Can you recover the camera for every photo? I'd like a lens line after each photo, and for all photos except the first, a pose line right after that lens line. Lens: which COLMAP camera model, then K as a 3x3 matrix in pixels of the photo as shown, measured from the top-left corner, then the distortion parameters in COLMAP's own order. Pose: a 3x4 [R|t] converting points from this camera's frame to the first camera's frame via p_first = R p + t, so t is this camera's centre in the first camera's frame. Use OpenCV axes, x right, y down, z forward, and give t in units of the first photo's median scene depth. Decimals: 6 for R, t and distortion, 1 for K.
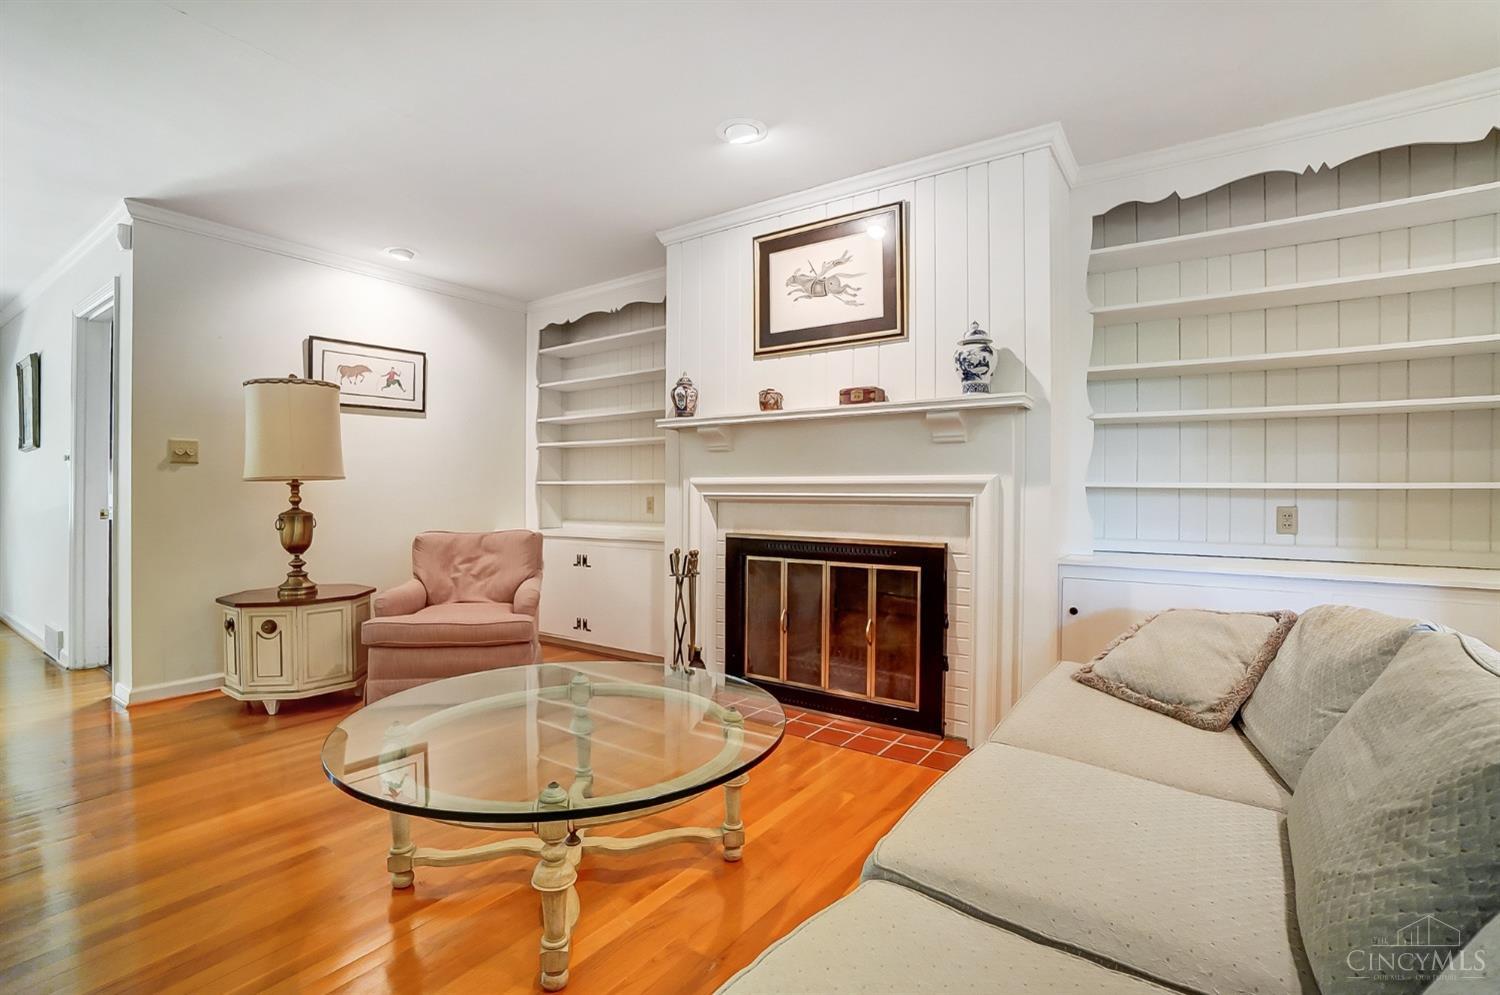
lens RADIAL K [[682.7, 0, 746.3], [0, 682.7, 494.7], [0, 0, 1]] dist [-0.017794, -0.000321]
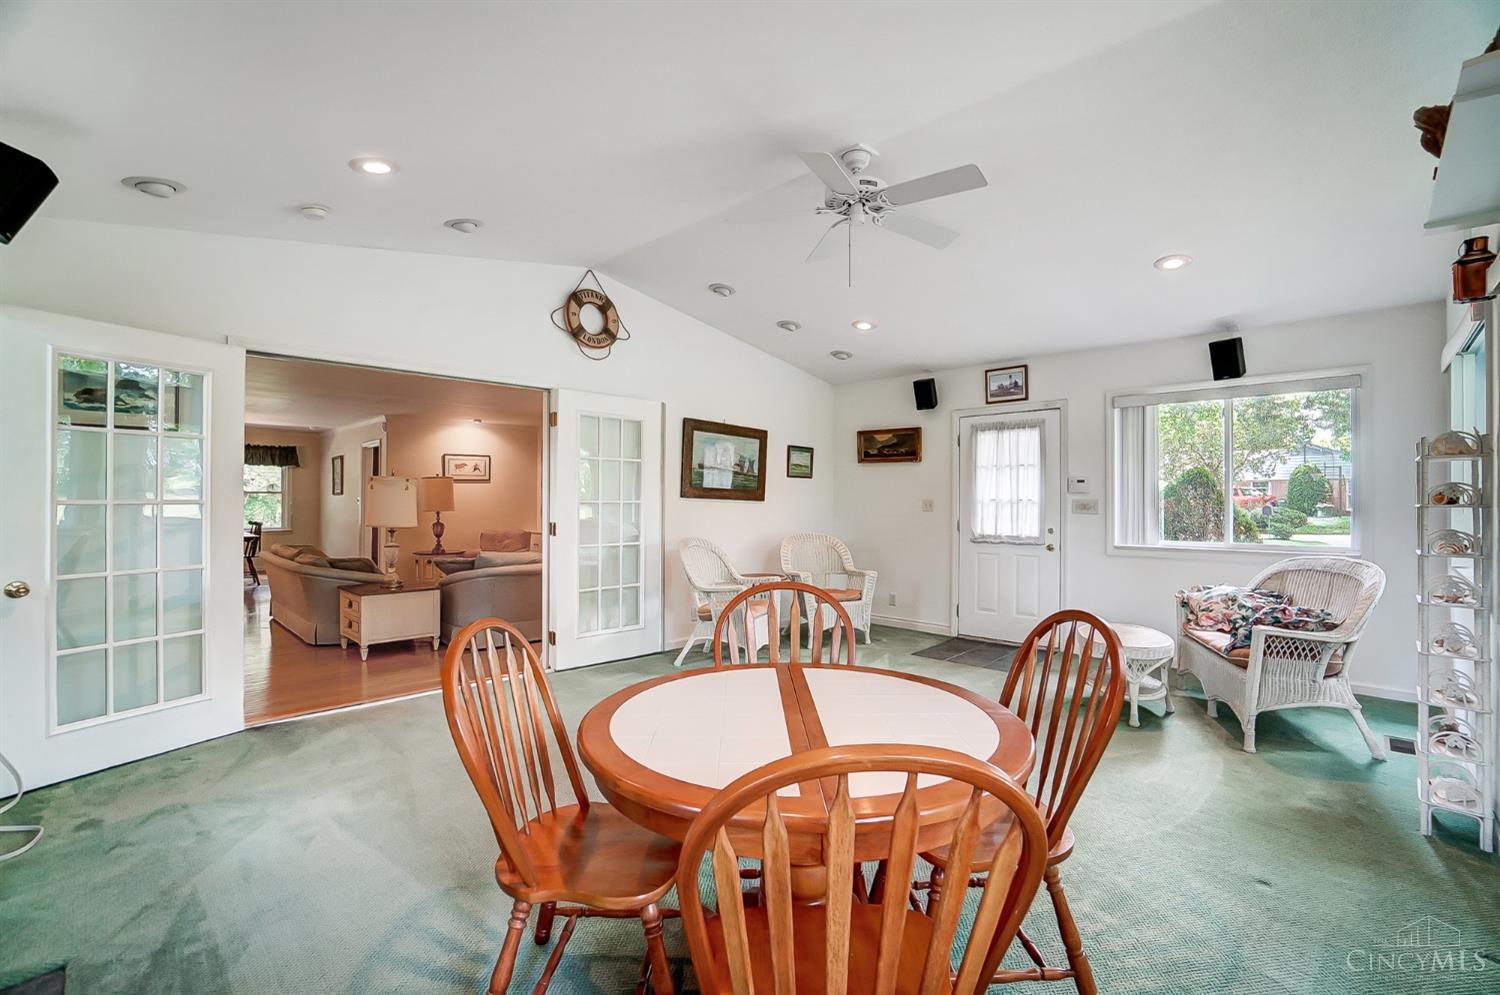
lens RADIAL K [[682.7, 0, 754.1], [0, 682.7, 495.2], [0, 0, 1]] dist [-0.017794, -0.000321]
pose [[0.986483, 0.005617, -0.163770, 1.069712], [-0.006844, 0.999953, -0.006926, -0.077080], [0.163724, 0.007953, 0.986474, -1.542441]]
